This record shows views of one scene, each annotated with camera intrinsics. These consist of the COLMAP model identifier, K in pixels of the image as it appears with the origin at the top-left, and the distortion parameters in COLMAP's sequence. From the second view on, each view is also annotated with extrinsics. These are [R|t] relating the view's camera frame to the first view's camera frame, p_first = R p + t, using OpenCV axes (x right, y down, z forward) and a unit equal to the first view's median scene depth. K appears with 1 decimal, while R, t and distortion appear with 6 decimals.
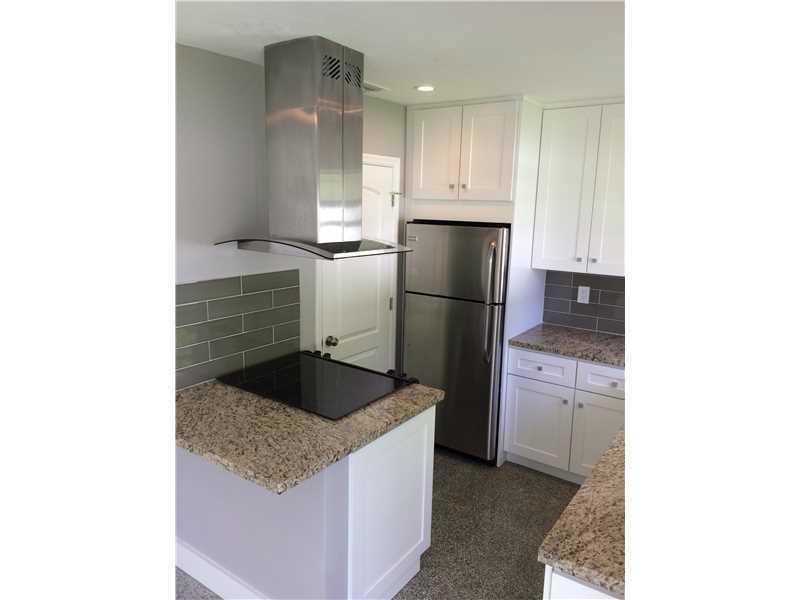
lens RADIAL K [[526.5, 0, 395.8], [0, 526.5, 292.9], [0, 0, 1]] dist [0.030033, -0.010698]
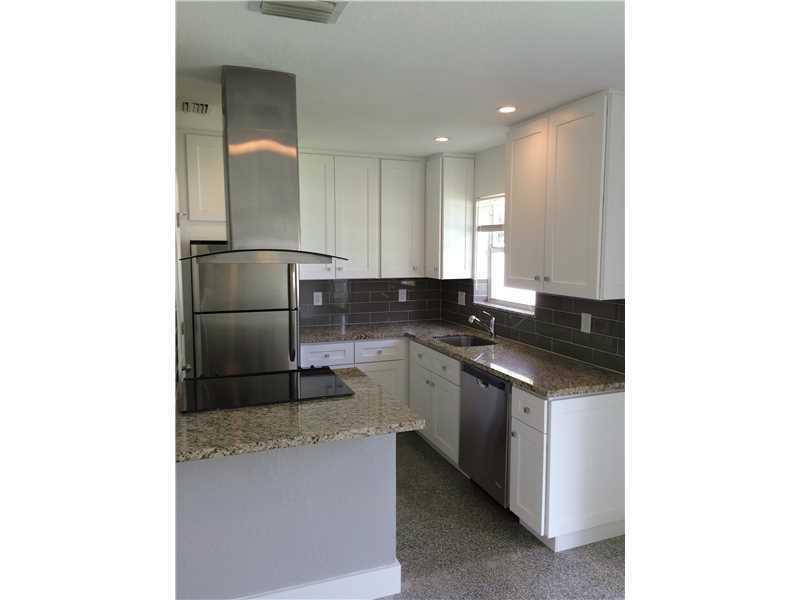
lens RADIAL K [[526.5, 0, 399.9], [0, 526.5, 297.6], [0, 0, 1]] dist [0.030033, -0.010698]
pose [[0.555144, -0.103053, 0.825346, -0.669770], [0.159608, 0.987053, 0.015889, 0.014184], [-0.816297, 0.122911, 0.564404, 0.136995]]
